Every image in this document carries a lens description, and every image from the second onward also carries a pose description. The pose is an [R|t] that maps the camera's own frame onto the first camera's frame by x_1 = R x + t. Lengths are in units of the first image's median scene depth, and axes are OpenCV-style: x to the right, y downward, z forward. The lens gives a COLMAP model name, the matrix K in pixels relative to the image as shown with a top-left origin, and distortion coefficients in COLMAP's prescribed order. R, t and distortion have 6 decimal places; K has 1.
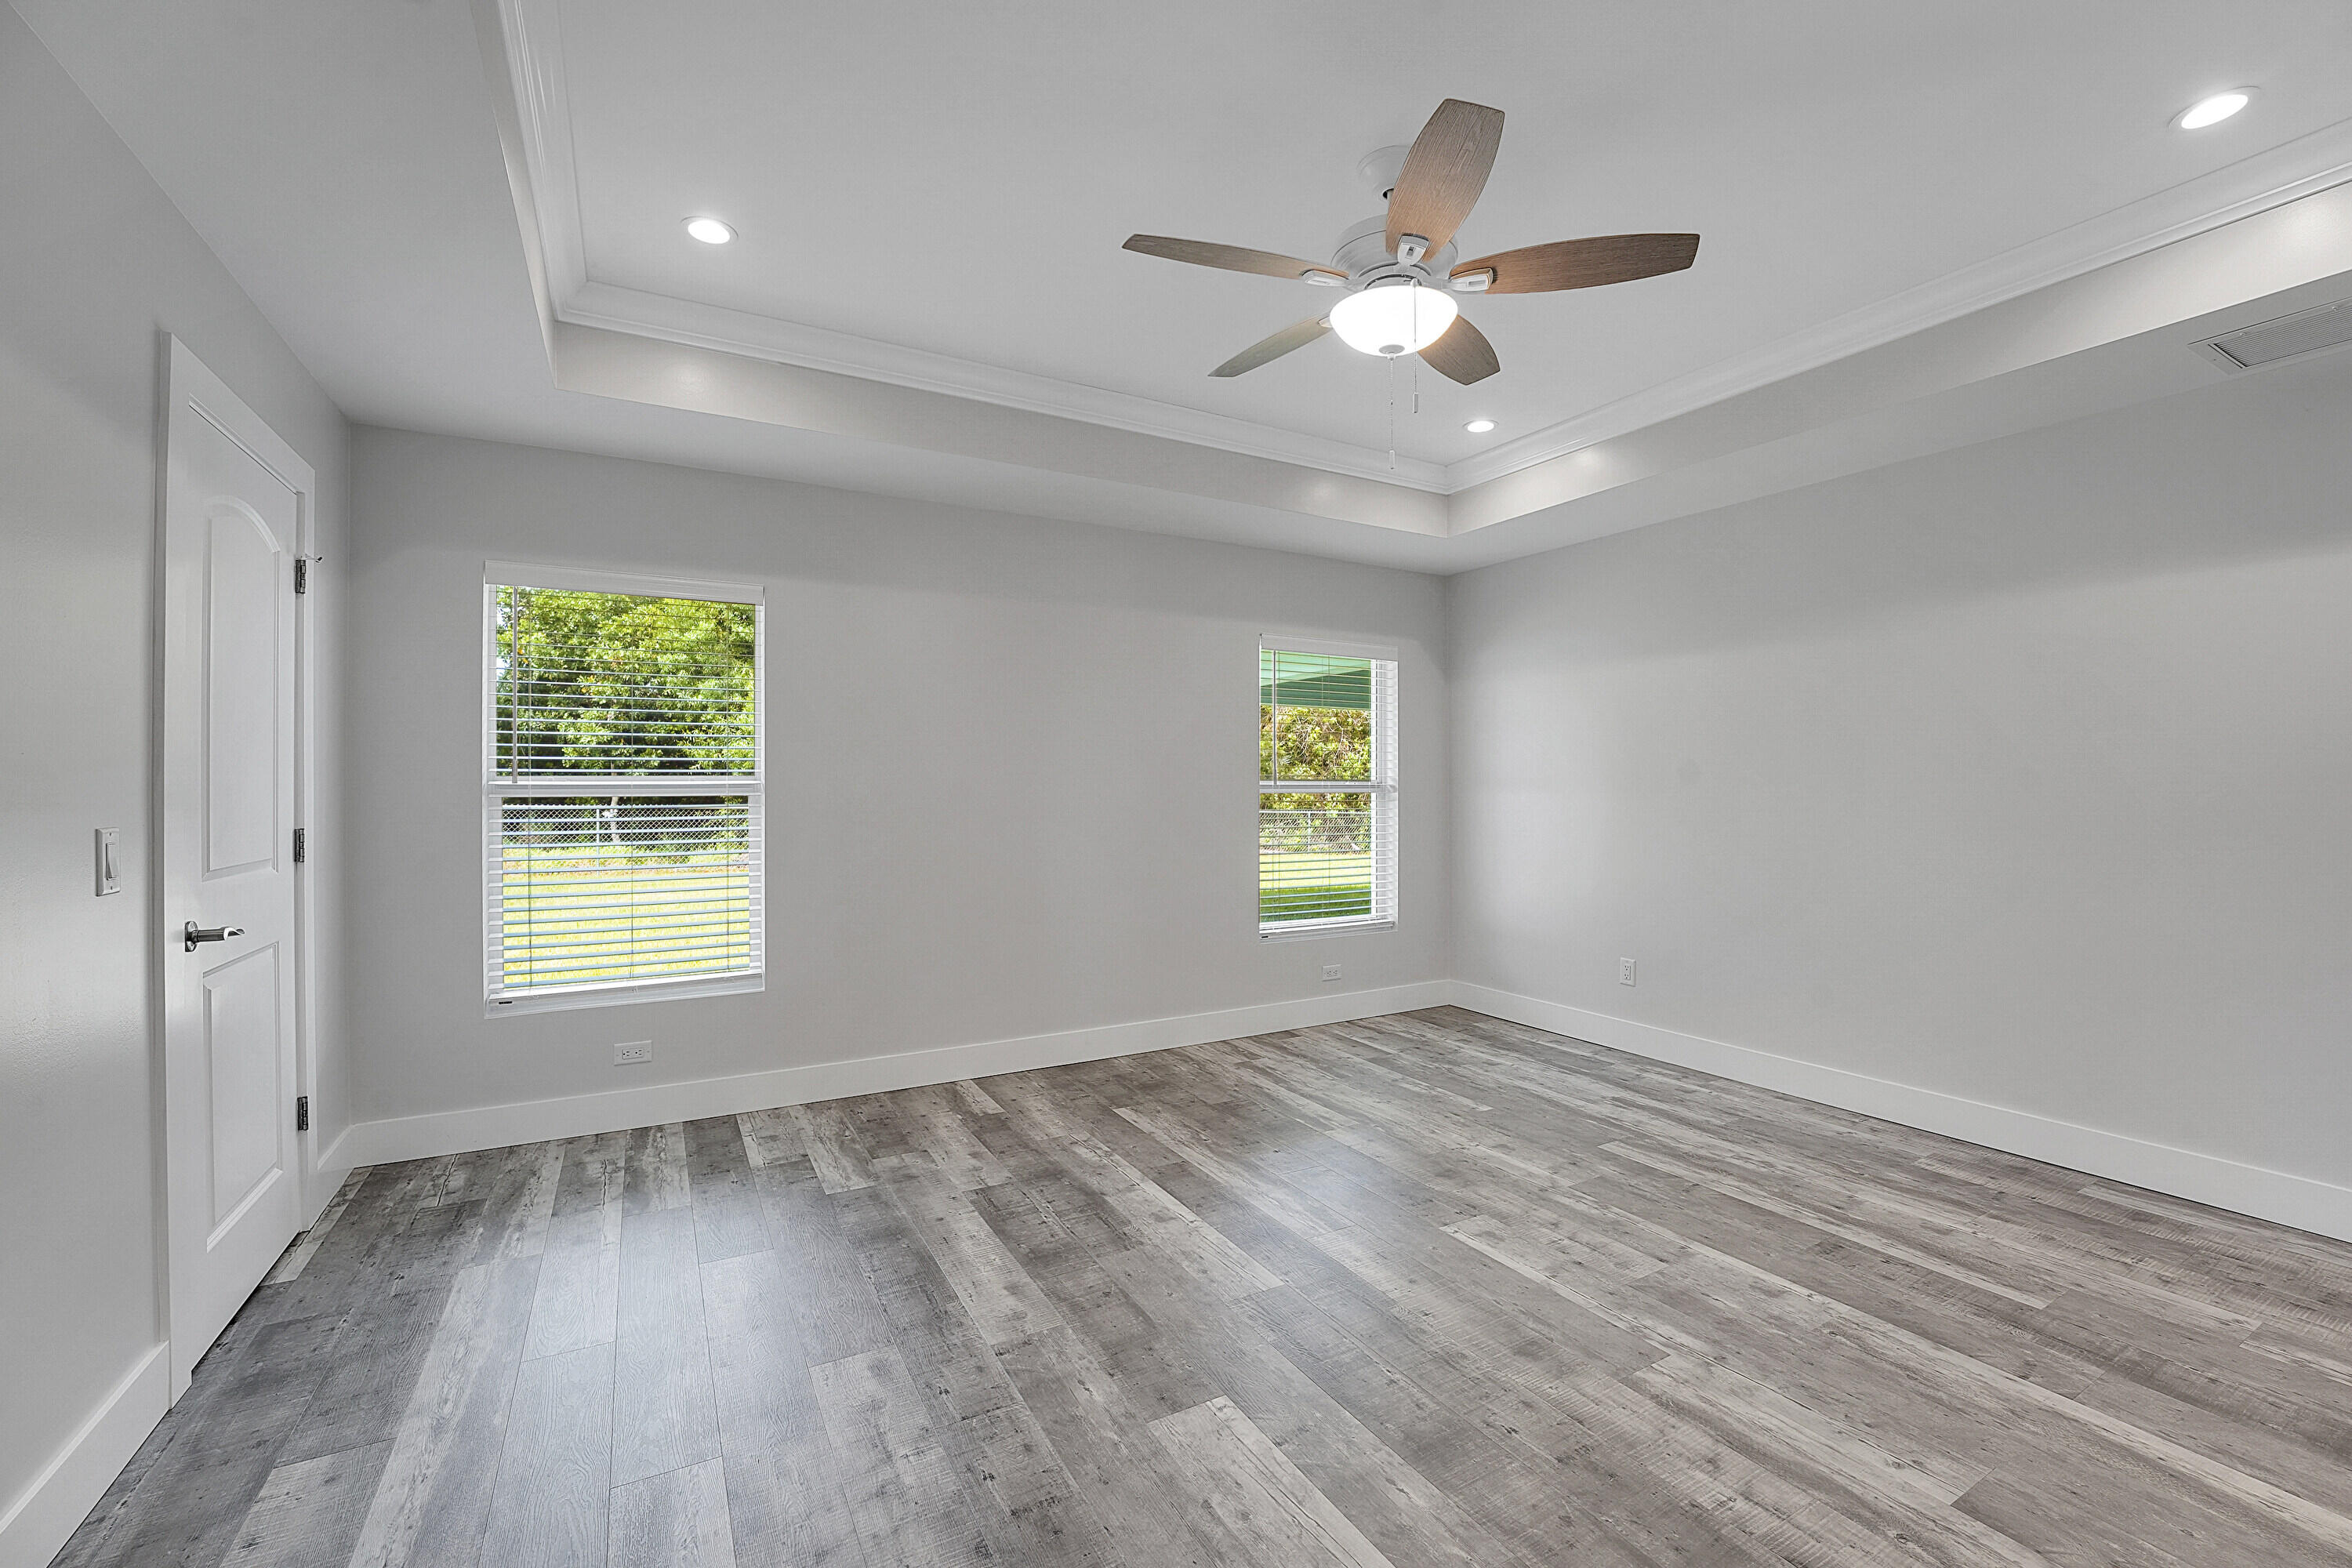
lens RADIAL K [[962.2, 0, 1183.3], [0, 962.2, 785.7], [0, 0, 1]] dist [-0.029034, 0.002583]
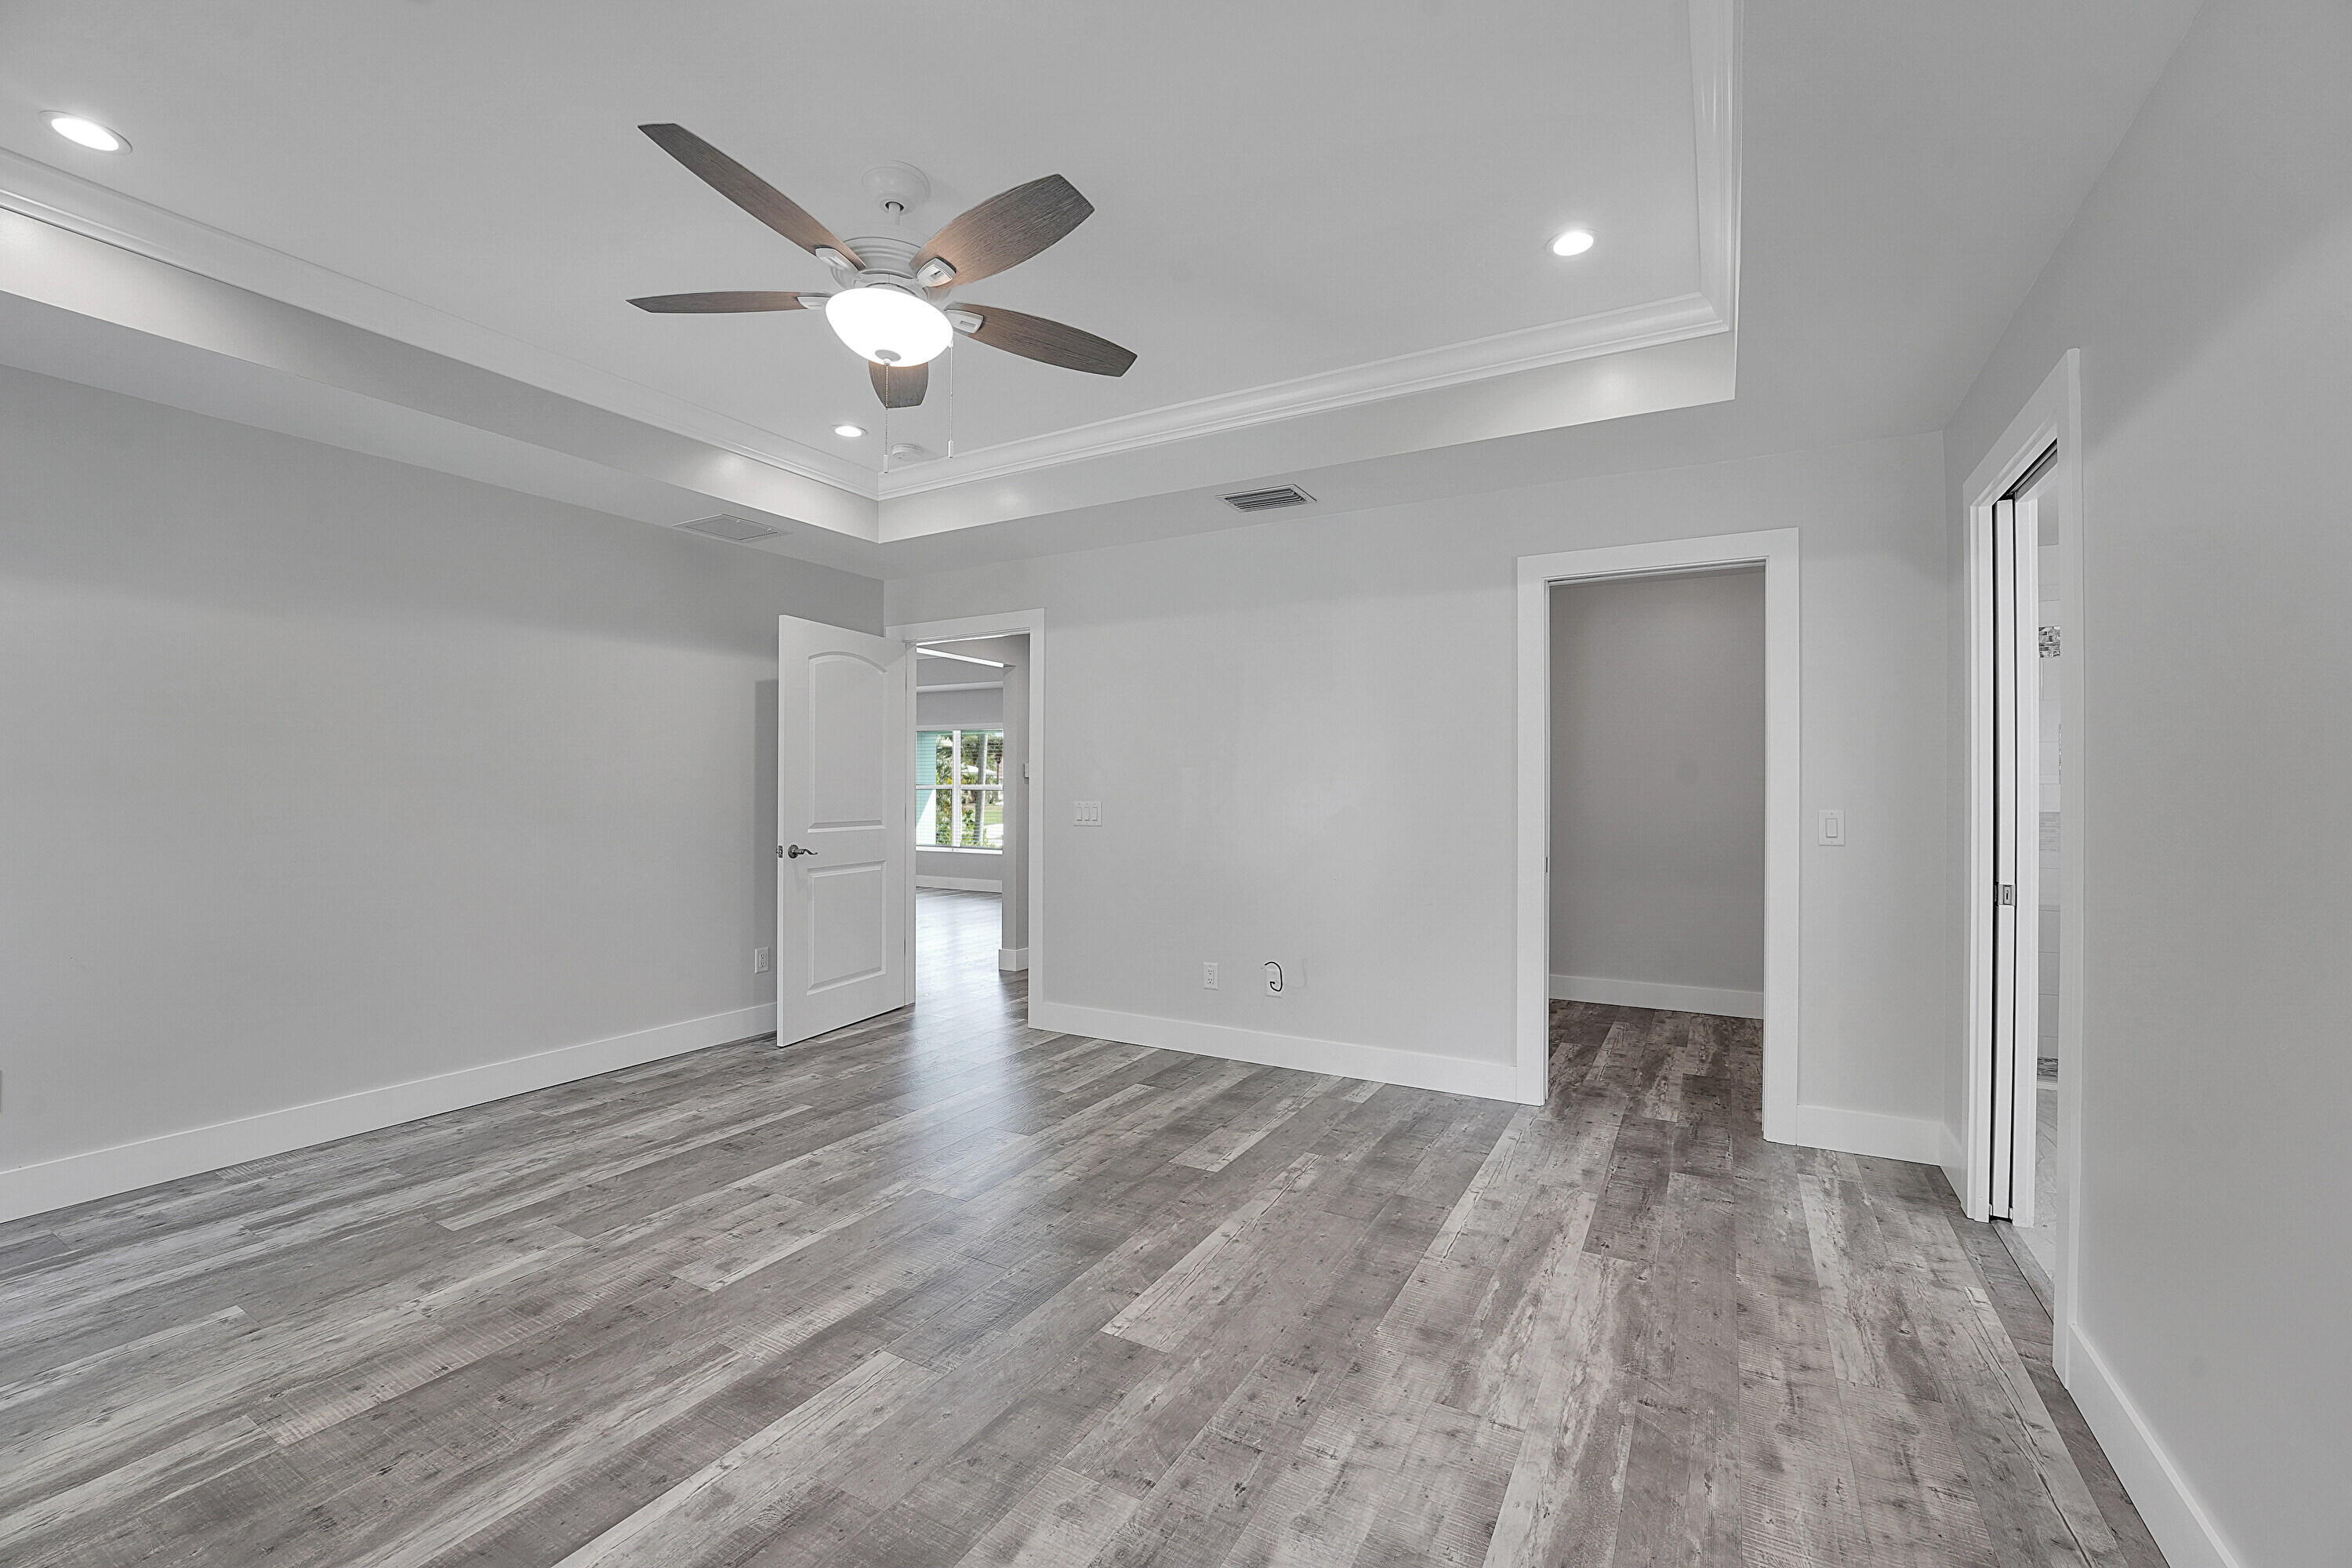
lens RADIAL K [[962.2, 0, 1183.3], [0, 962.2, 785.7], [0, 0, 1]] dist [-0.029034, 0.002583]
pose [[-0.517562, 0.002250, 0.855643, -0.616593], [-0.000644, 0.999995, -0.003019, 0.002803], [-0.855645, -0.002113, -0.517558, 0.954935]]
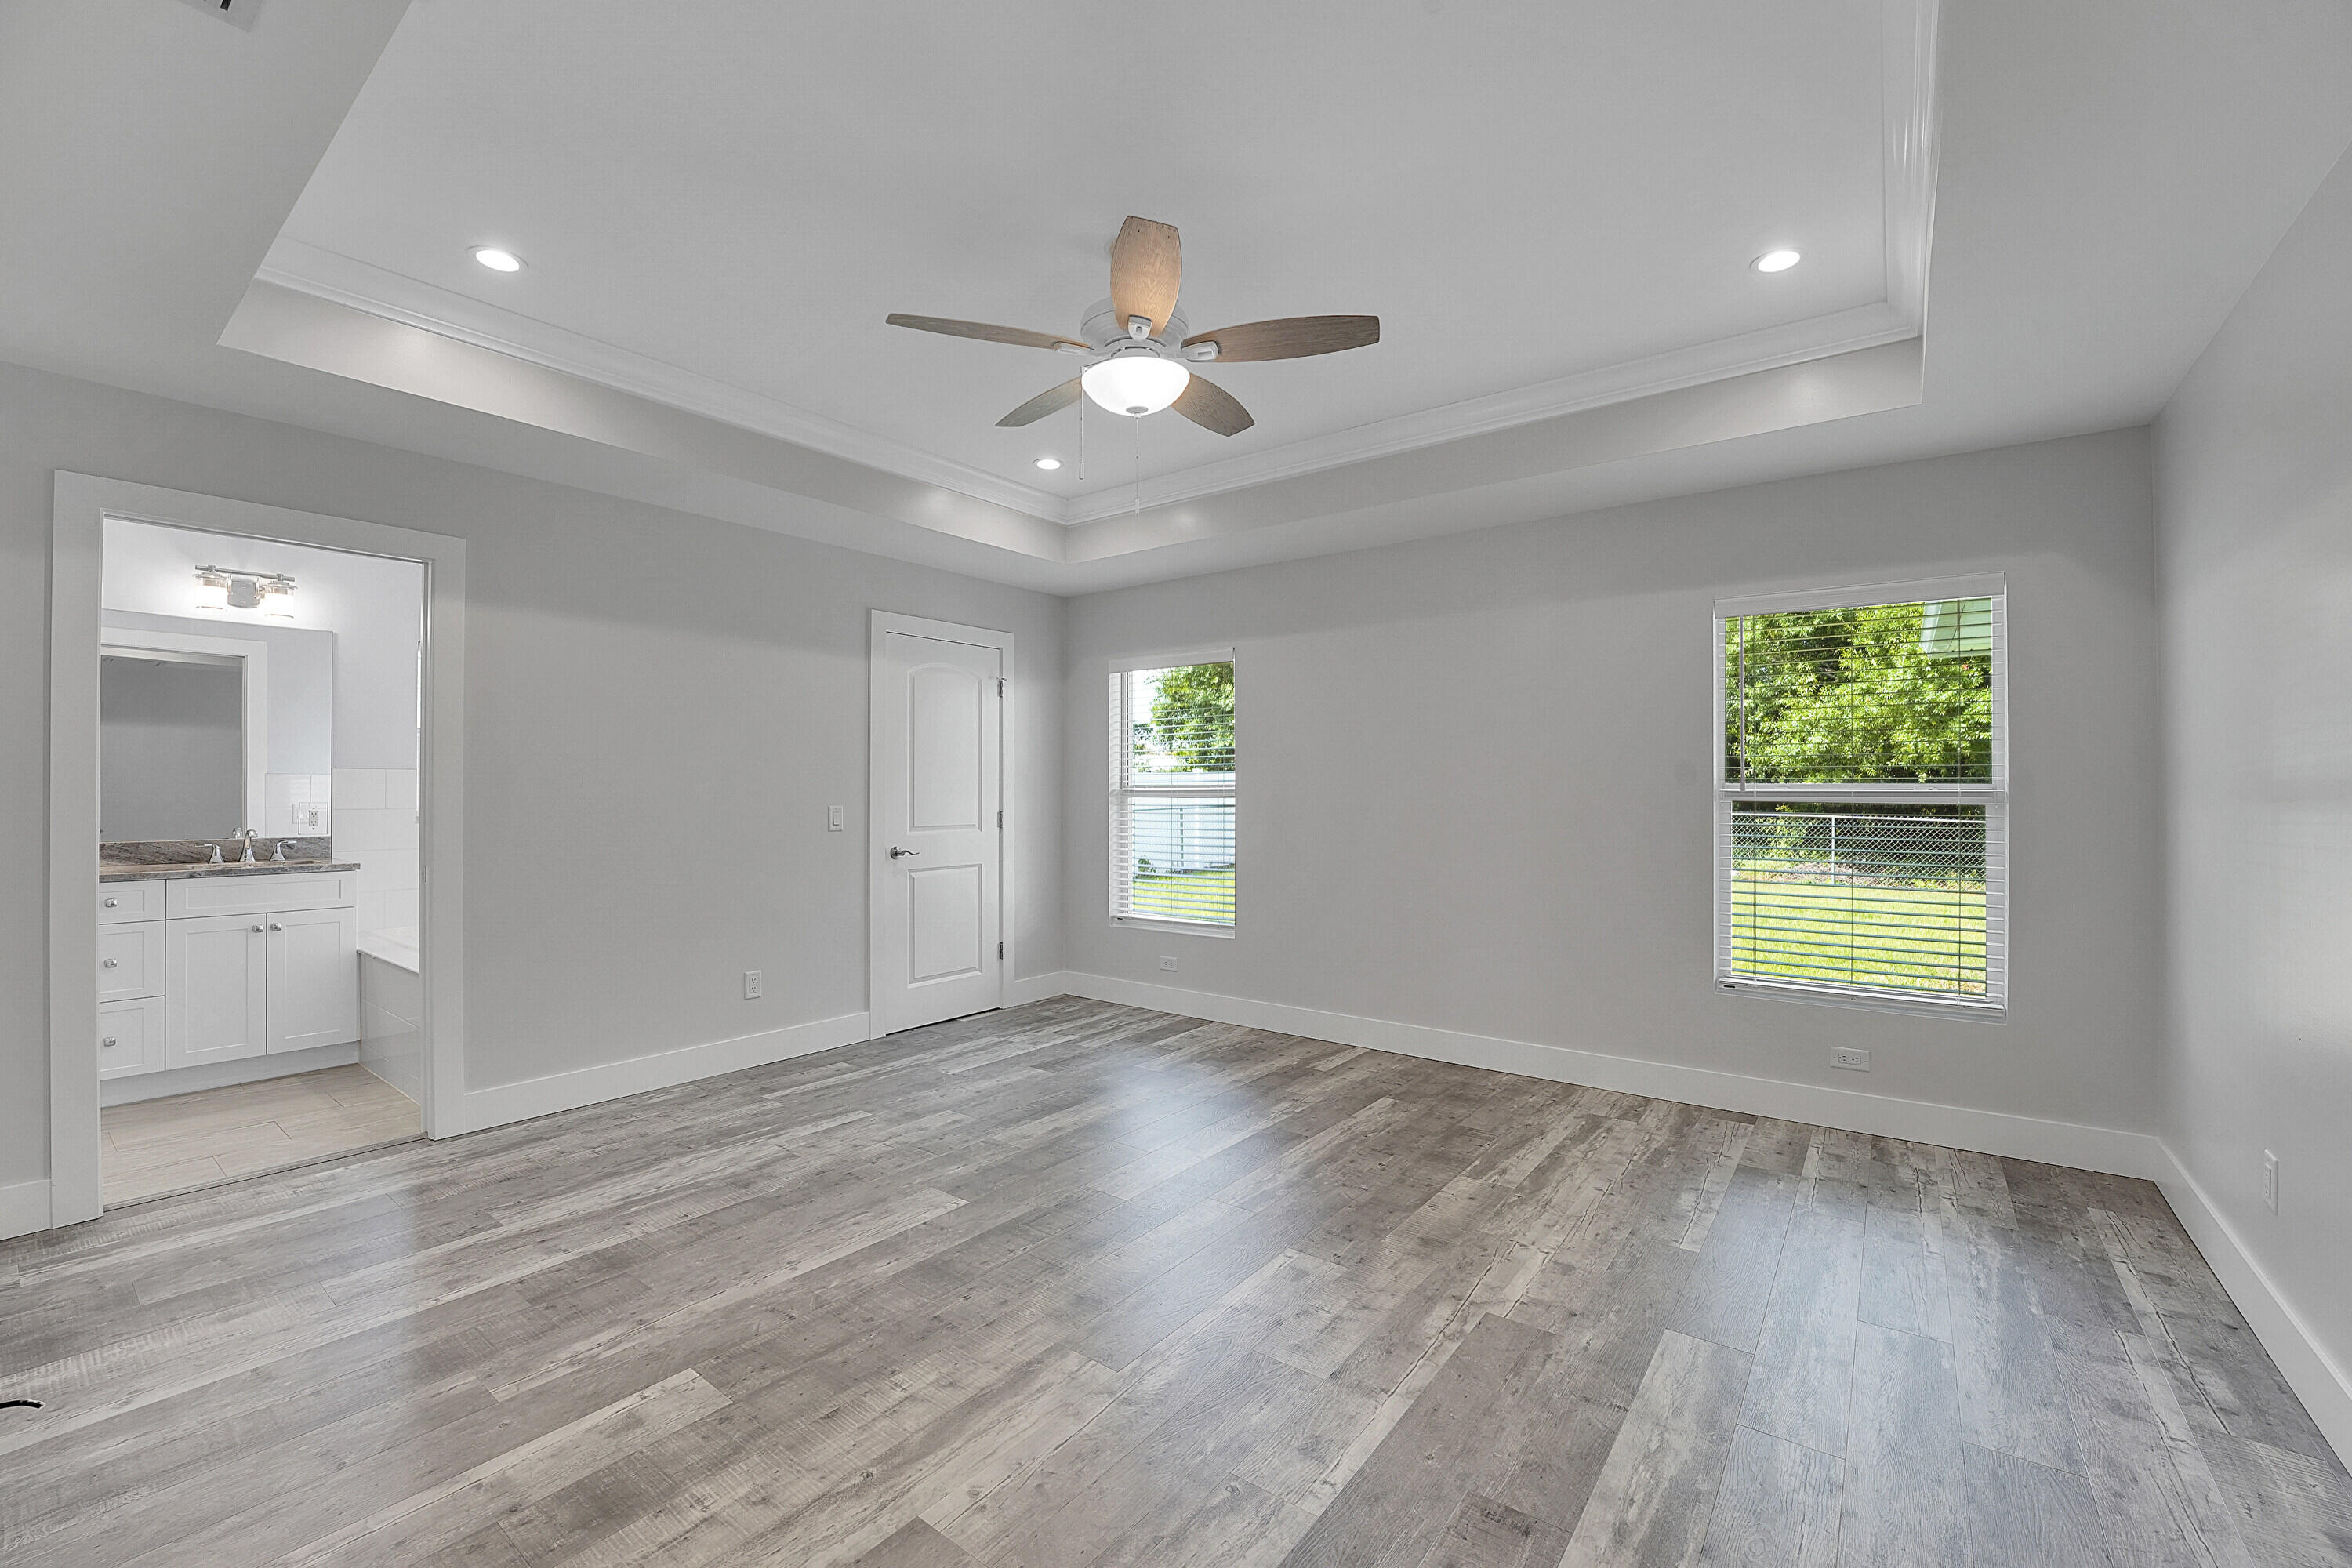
lens RADIAL K [[962.2, 0, 1183.3], [0, 962.2, 785.7], [0, 0, 1]] dist [-0.029034, 0.002583]
pose [[0.398955, -0.002715, -0.916966, 0.985982], [-0.002929, 0.999987, -0.004235, -0.002405], [0.916966, 0.004375, 0.398942, 0.451583]]
